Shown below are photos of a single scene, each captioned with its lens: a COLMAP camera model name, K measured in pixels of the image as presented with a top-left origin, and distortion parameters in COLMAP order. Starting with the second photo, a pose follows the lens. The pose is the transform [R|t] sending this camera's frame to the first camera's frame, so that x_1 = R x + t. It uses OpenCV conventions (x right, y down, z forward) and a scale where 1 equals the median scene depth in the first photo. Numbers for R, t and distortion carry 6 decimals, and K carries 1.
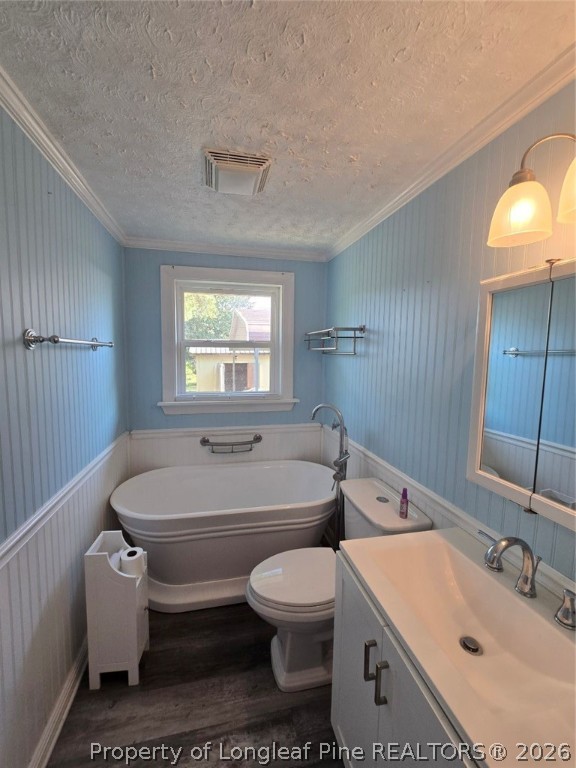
lens RADIAL K [[312.5, 0, 282.4], [0, 312.5, 378.5], [0, 0, 1]] dist [-0.001212, -0.001442]
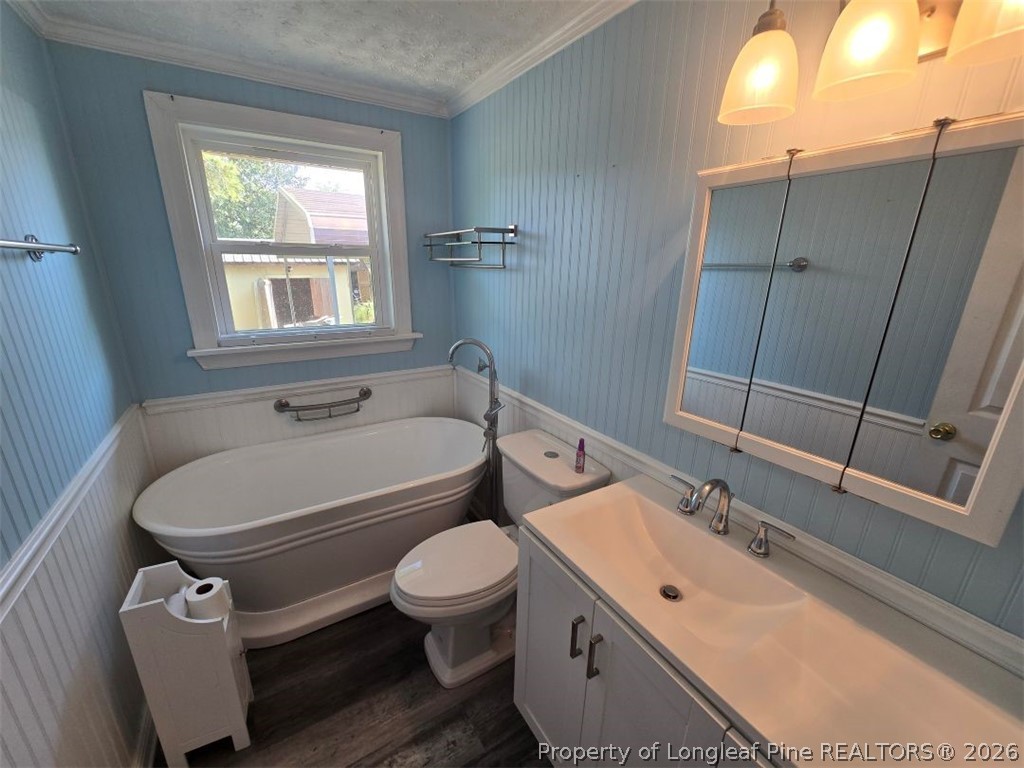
lens RADIAL K [[416.7, 0, 508.9], [0, 416.7, 391.9], [0, 0, 1]] dist [-0.001212, -0.001442]
pose [[0.942888, -0.093593, 0.319693, -0.108259], [0.021098, 0.974570, 0.223088, -0.014869], [-0.332442, -0.203602, 0.920884, 0.066945]]
